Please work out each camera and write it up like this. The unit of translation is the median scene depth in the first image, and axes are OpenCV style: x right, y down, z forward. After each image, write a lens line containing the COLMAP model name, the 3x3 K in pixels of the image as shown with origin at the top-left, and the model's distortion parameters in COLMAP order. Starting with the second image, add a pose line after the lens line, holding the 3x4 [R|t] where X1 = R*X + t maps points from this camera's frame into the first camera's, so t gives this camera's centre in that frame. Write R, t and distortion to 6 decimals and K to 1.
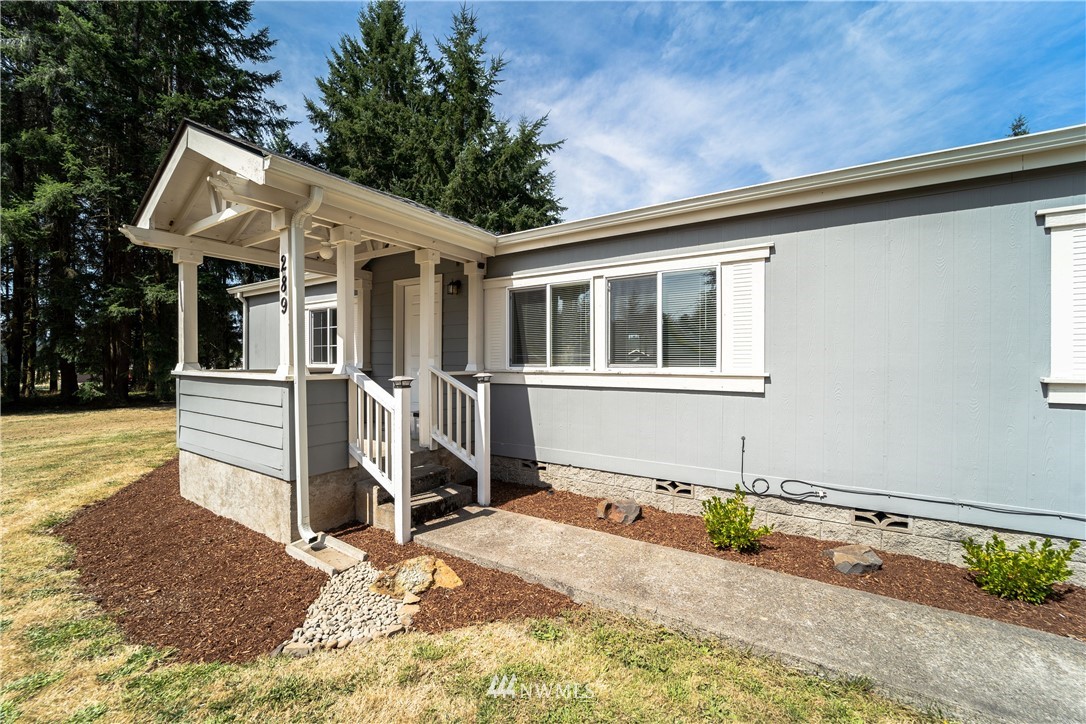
lens RADIAL K [[439.0, 0, 547.6], [0, 439.0, 366.2], [0, 0, 1]] dist [-0.002418, -0.000122]
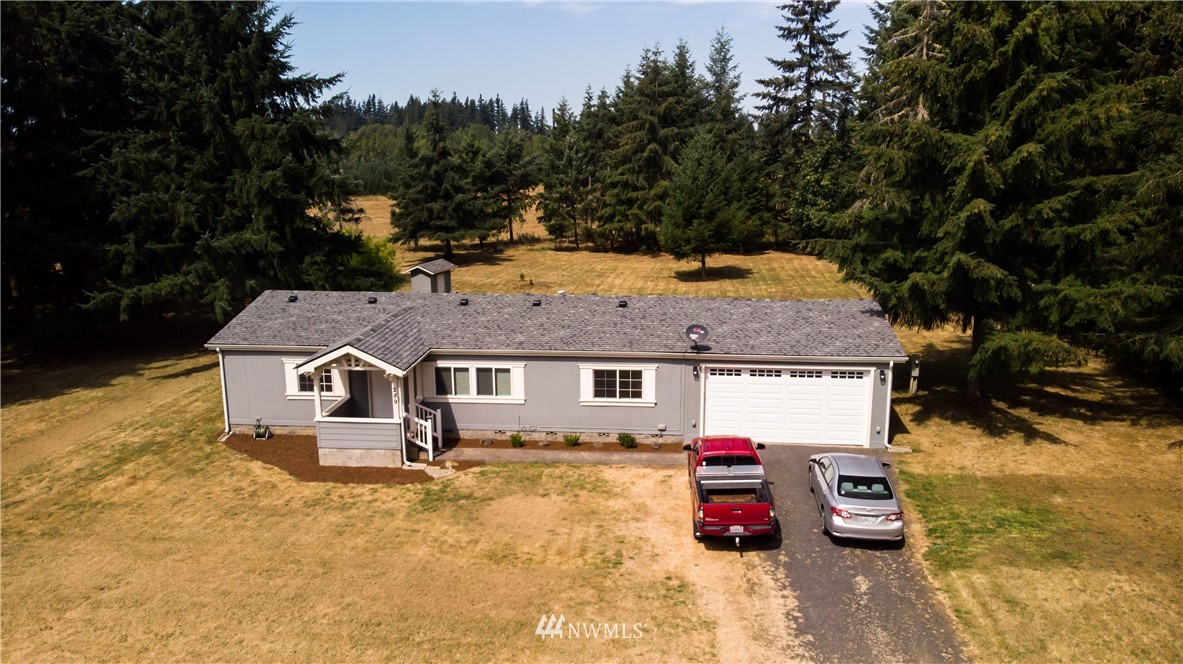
lens RADIAL K [[832.8, 0, 607.1], [0, 832.8, 323.9], [0, 0, 1]] dist [0.024514, 0.007345]
pose [[0.878131, -0.101047, 0.467627, -2.022505], [0.005852, 0.979636, 0.200697, -1.932947], [-0.478384, -0.173502, 0.860840, -5.052141]]
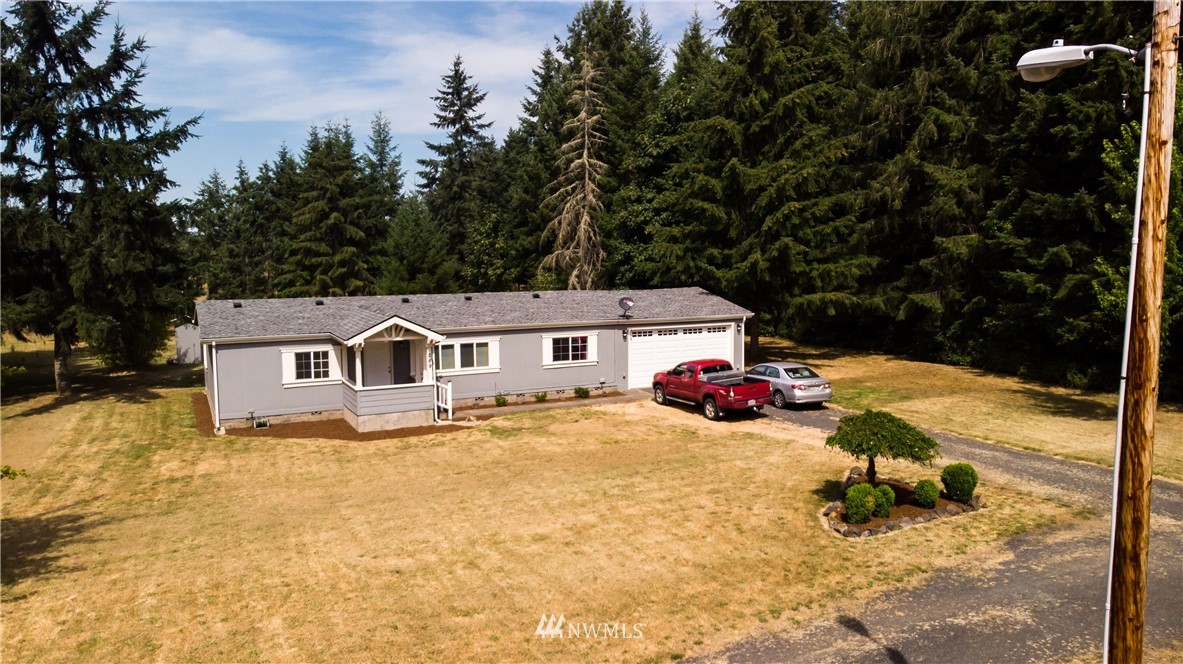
lens RADIAL K [[832.8, 0, 583.0], [0, 832.8, 321.8], [0, 0, 1]] dist [0.024514, 0.007345]
pose [[0.520851, -0.079219, 0.849964, -5.910442], [0.016133, 0.996420, 0.082983, -1.078135], [-0.853495, -0.029509, 0.520265, -3.877152]]
